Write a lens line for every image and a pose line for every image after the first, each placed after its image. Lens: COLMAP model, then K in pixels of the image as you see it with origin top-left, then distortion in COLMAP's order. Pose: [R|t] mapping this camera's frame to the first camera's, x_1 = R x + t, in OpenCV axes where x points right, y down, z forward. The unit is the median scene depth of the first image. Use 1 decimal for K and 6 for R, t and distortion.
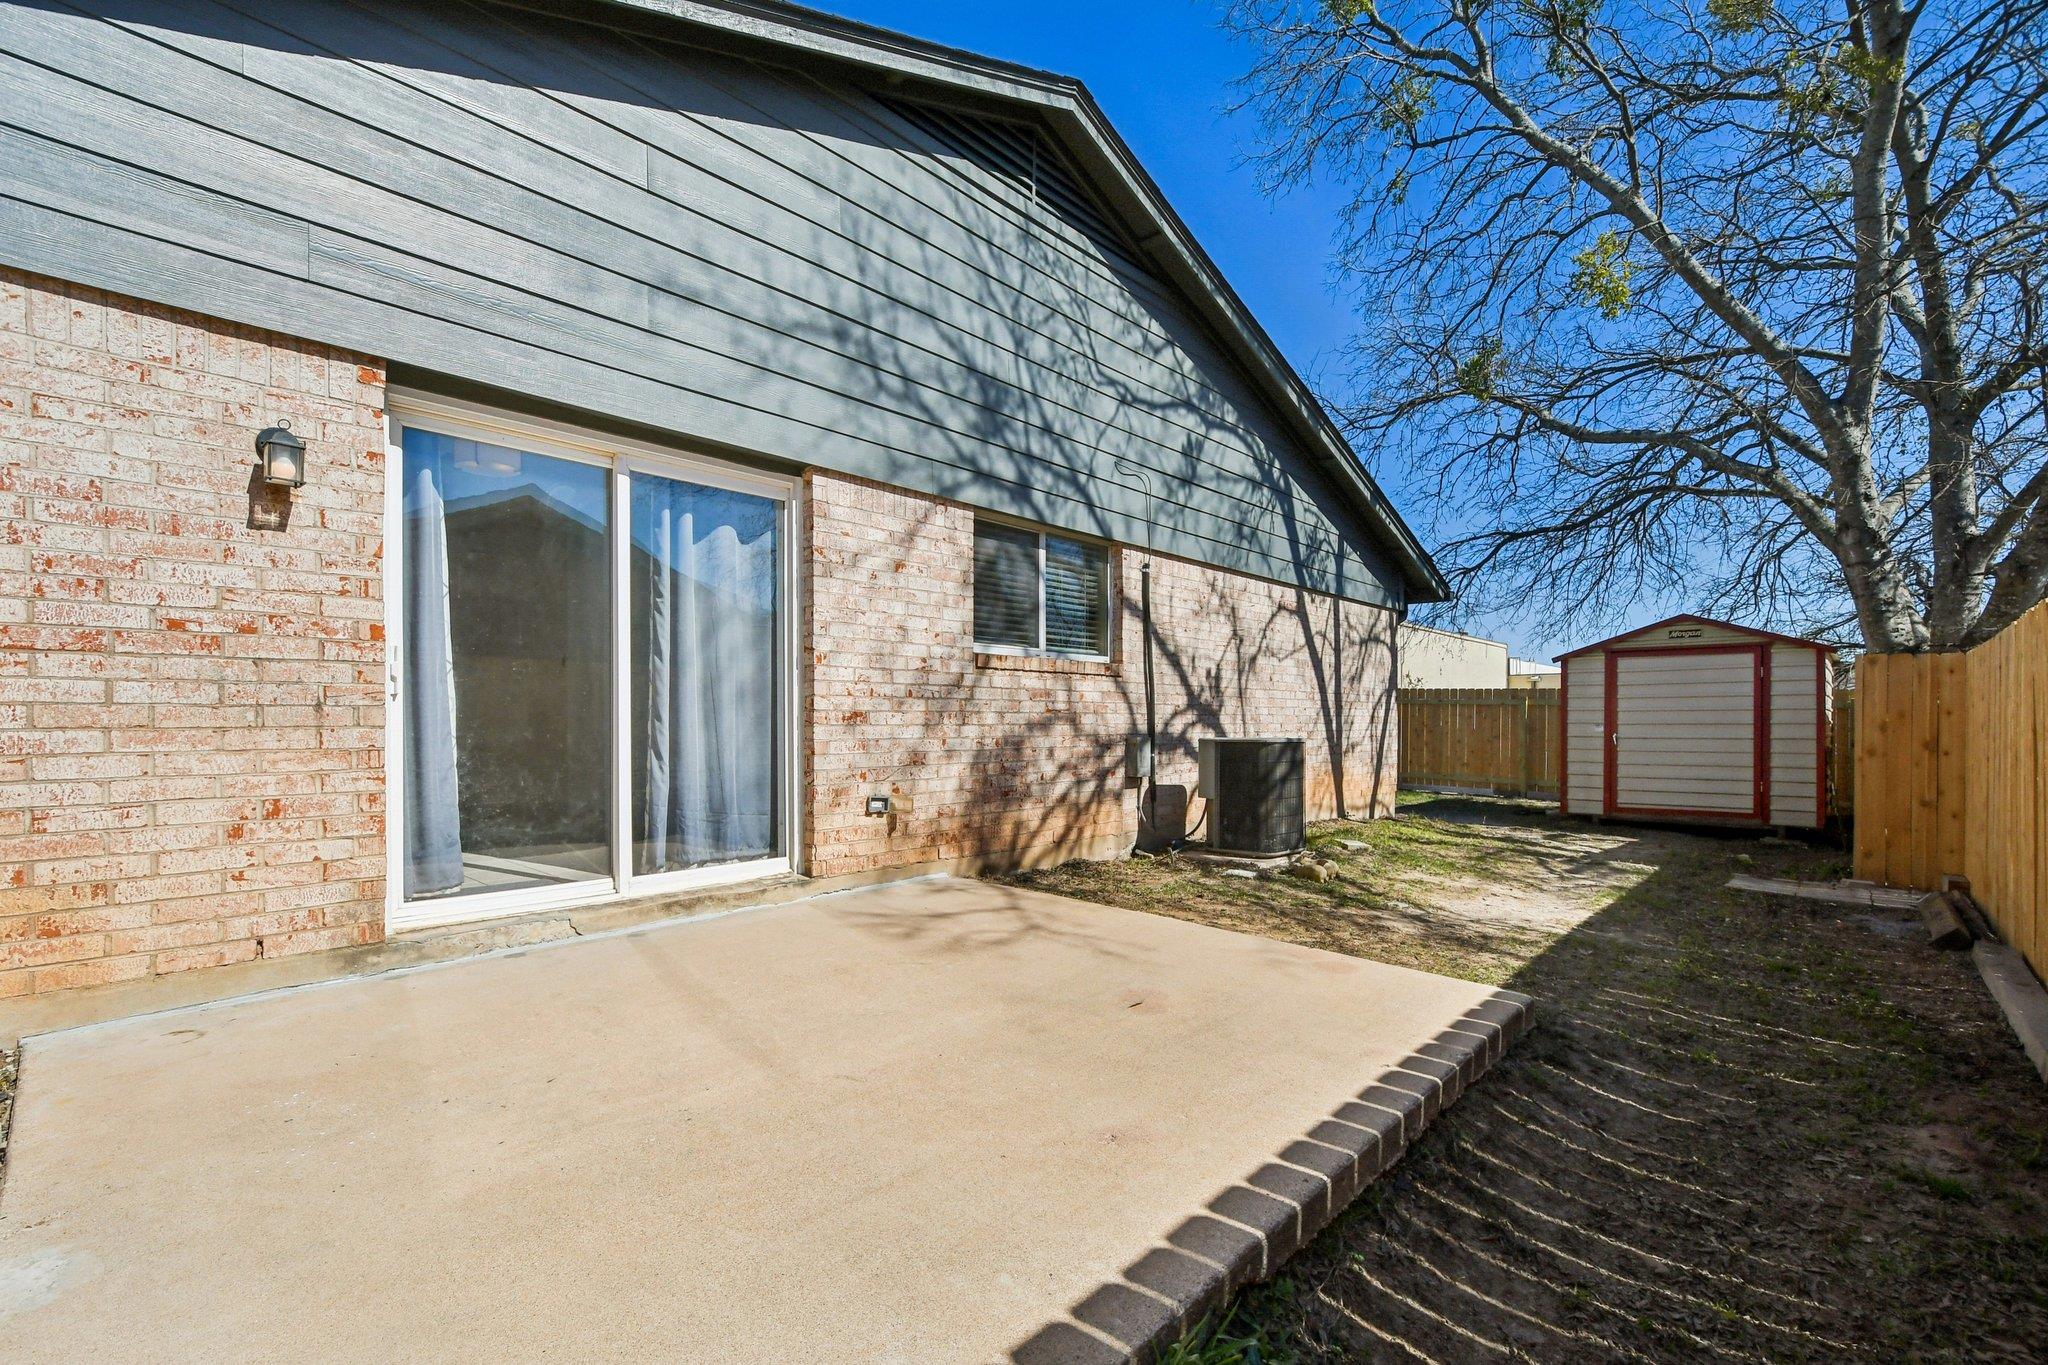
lens RADIAL K [[902.9, 0, 1011.2], [0, 902.9, 723.7], [0, 0, 1]] dist [0.005306, -0.000418]
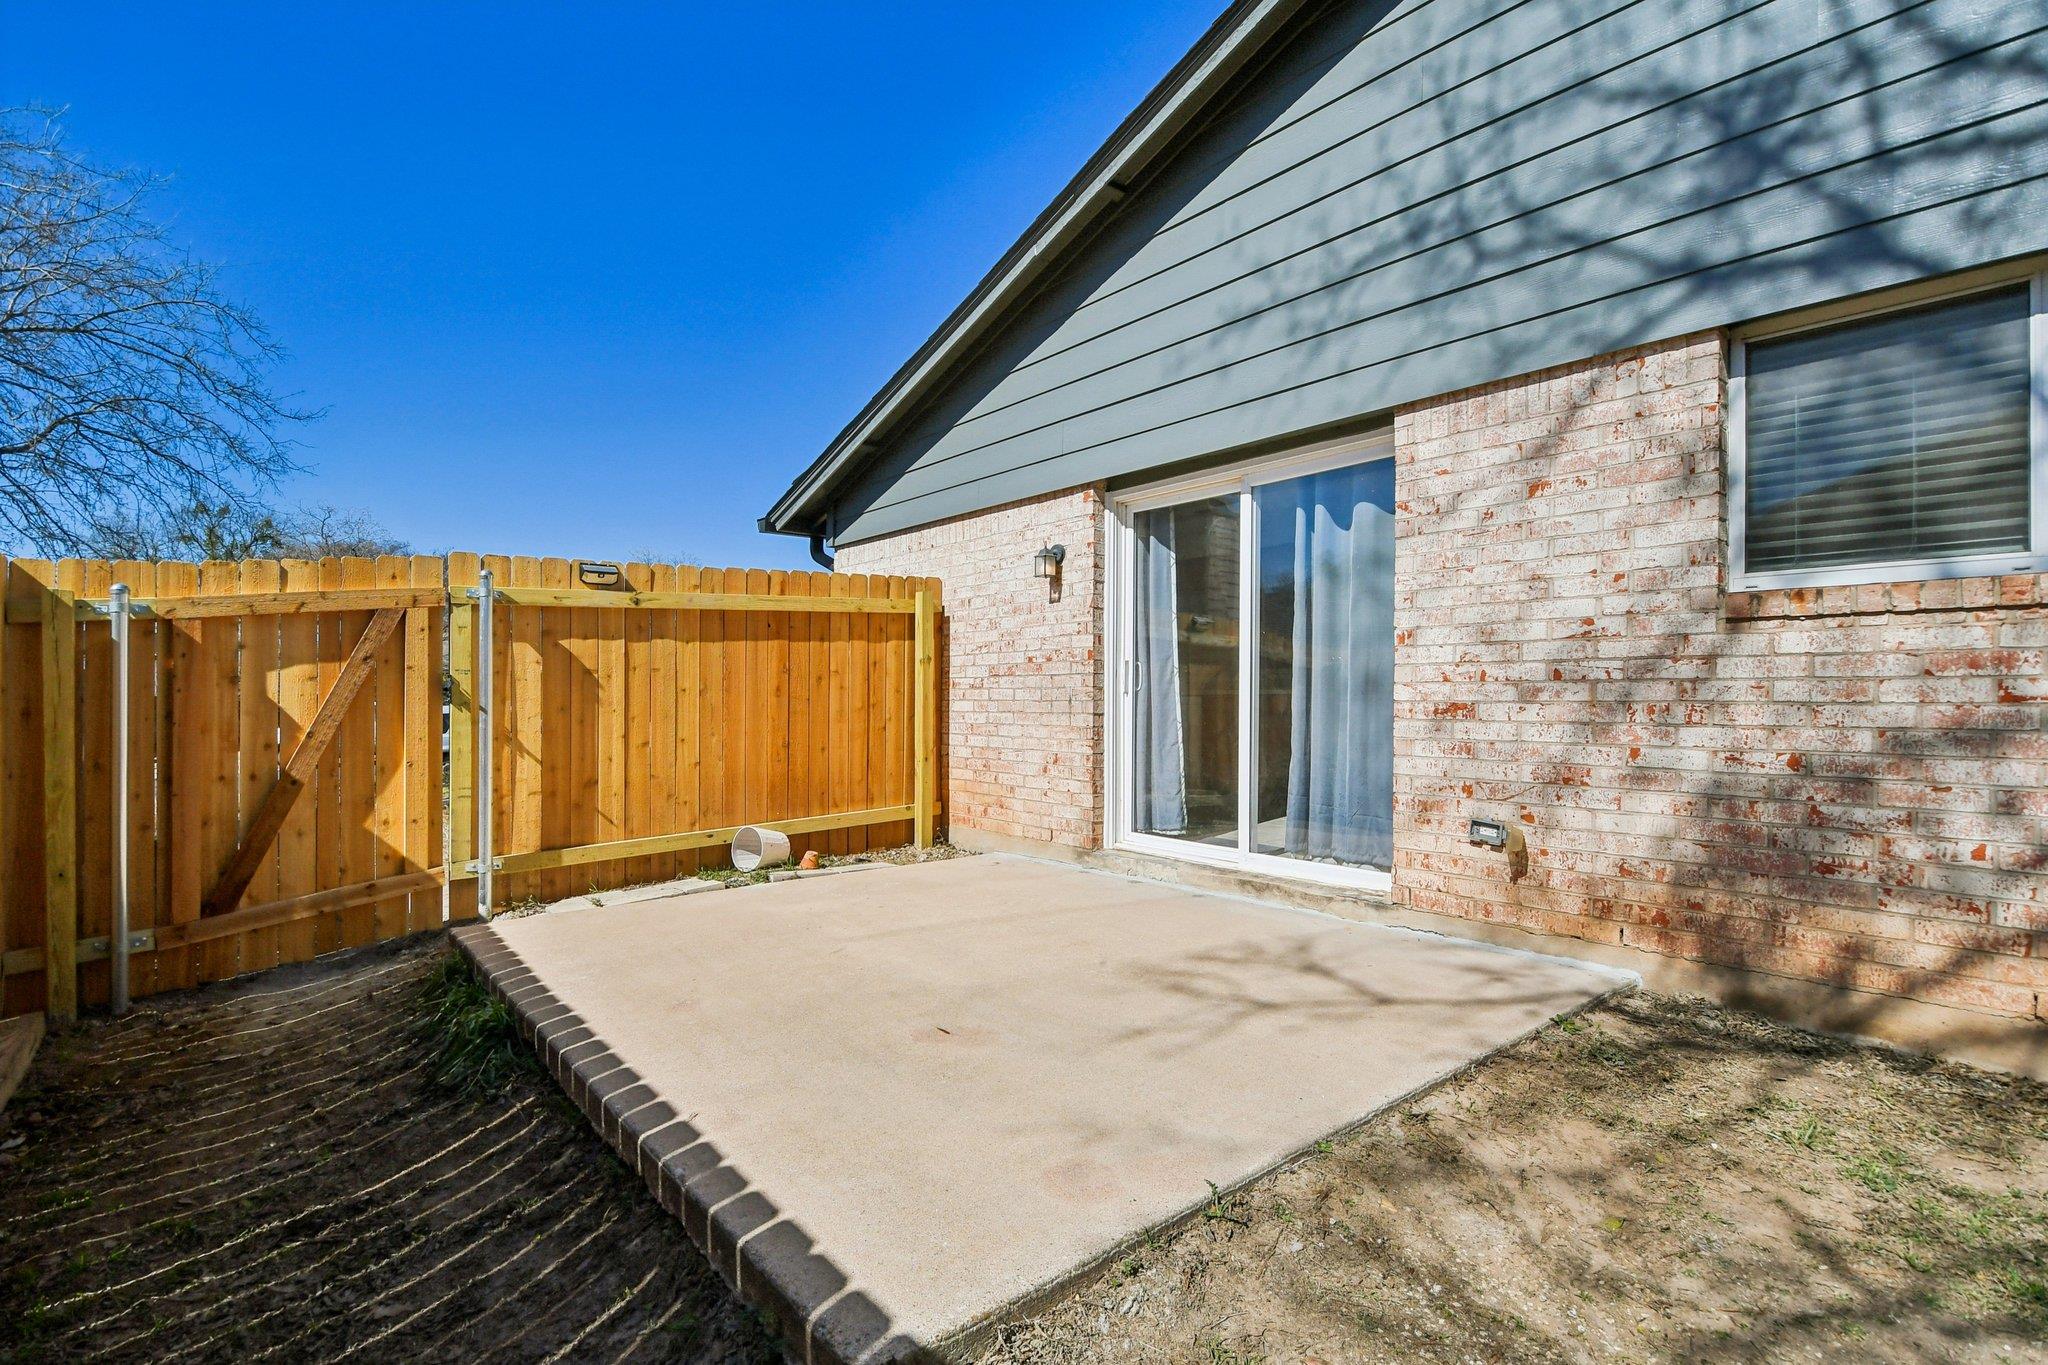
lens RADIAL K [[984.9, 0, 1024.0], [0, 984.9, 682.5], [0, 0, 1]] dist [0.001046, -0.028212]
pose [[-0.144863, -0.013551, -0.989359, 0.706295], [-0.002188, 0.999908, -0.013375, -0.018933], [0.989449, 0.000227, -0.144880, 0.778122]]
